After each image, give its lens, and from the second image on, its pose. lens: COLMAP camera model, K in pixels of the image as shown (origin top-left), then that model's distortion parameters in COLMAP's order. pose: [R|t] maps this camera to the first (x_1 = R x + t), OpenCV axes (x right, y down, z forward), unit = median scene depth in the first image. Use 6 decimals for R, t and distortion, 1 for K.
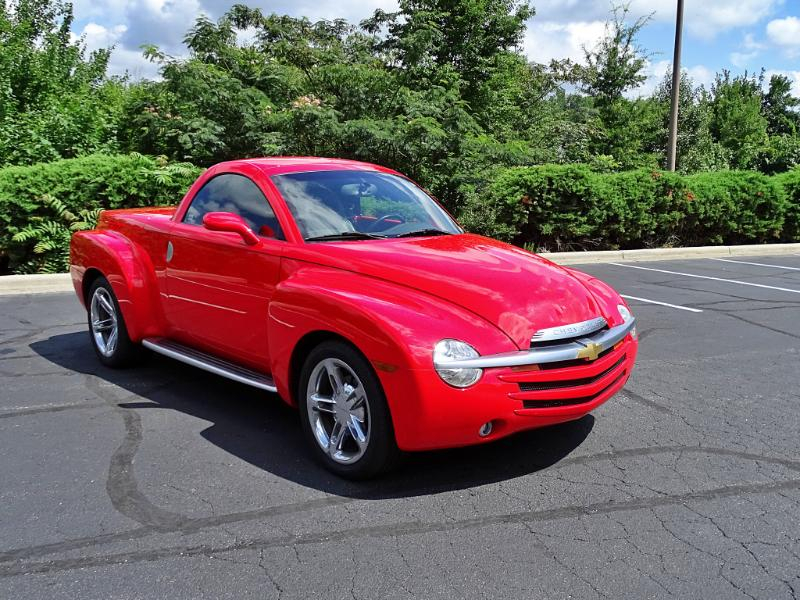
lens RADIAL K [[730.0, 0, 422.4], [0, 730.0, 284.8], [0, 0, 1]] dist [0.018063, 0.000000]
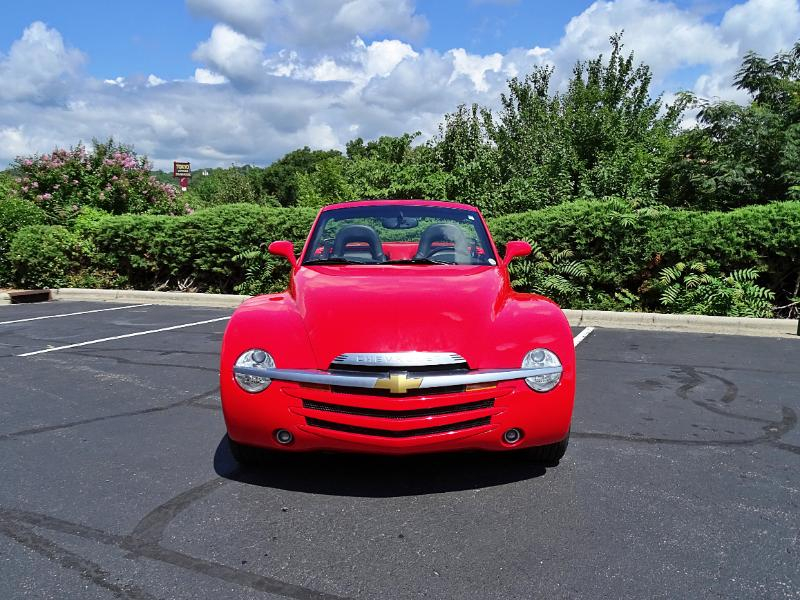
lens RADIAL K [[666.1, 0, 398.3], [0, 666.1, 319.0], [0, 0, 1]] dist [0.021397, -0.010165]
pose [[0.645968, 0.097019, -0.757174, 0.098884], [-0.104033, 0.993825, 0.038588, -0.010044], [0.756242, 0.053844, 0.652073, 0.114993]]
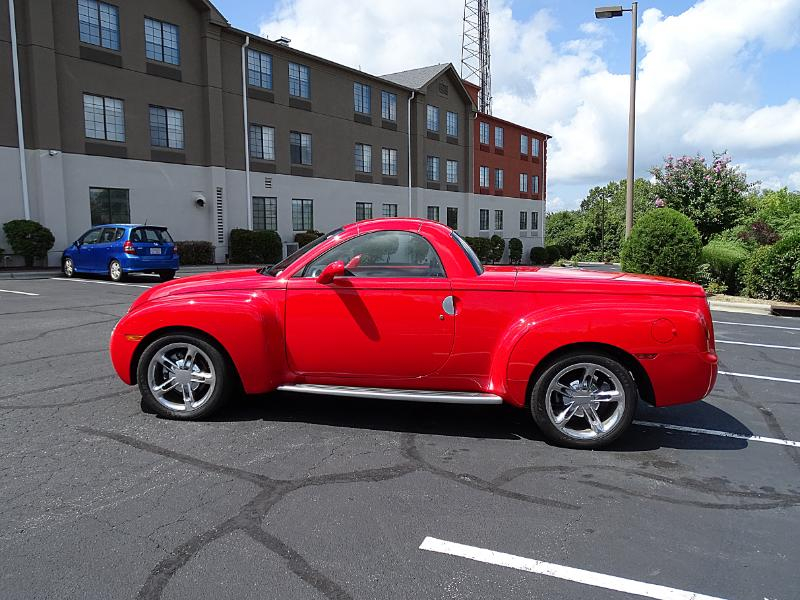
lens RADIAL K [[622.3, 0, 411.3], [0, 622.3, 310.0], [0, 0, 1]] dist [-0.000296, 0.007154]
pose [[-0.701383, 0.059551, -0.710293, 0.171078], [-0.145036, 0.963733, 0.224016, -0.080251], [0.697873, 0.260139, -0.667308, 0.532475]]
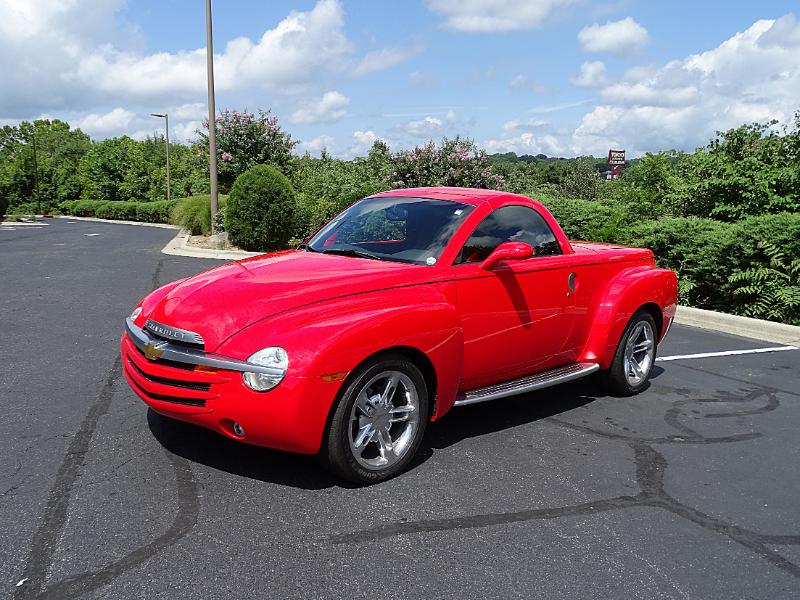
lens RADIAL K [[648.4, 0, 373.0], [0, 648.4, 311.8], [0, 0, 1]] dist [0.006947, -0.012304]
pose [[0.042995, 0.162177, -0.985825, 0.240959], [-0.193727, 0.969362, 0.151019, -0.036732], [0.980113, 0.184488, 0.073095, 0.259016]]
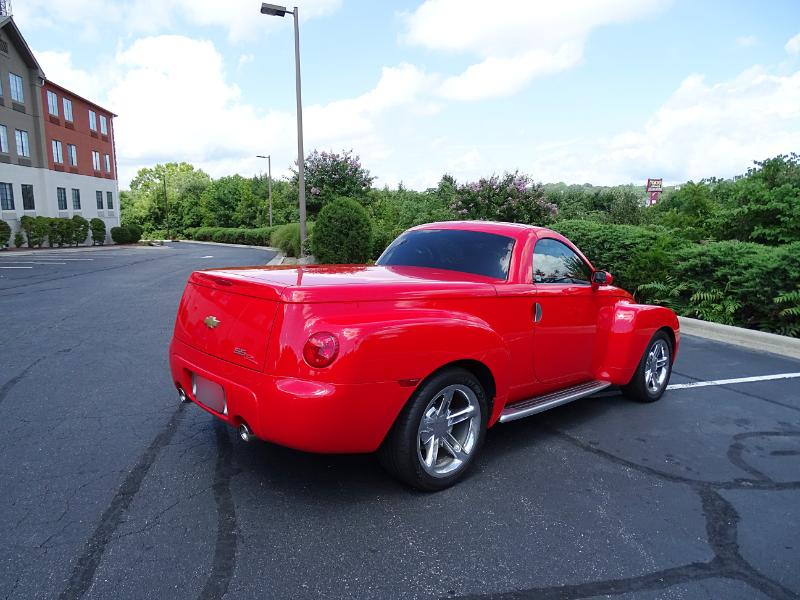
lens RADIAL K [[547.9, 0, 399.2], [0, 547.9, 307.9], [0, 0, 1]] dist [-0.005051, 0.003190]
pose [[-0.035581, 0.142983, -0.989085, 0.200349], [-0.184194, 0.971818, 0.147113, -0.043102], [0.982246, 0.187418, -0.008242, 0.265884]]
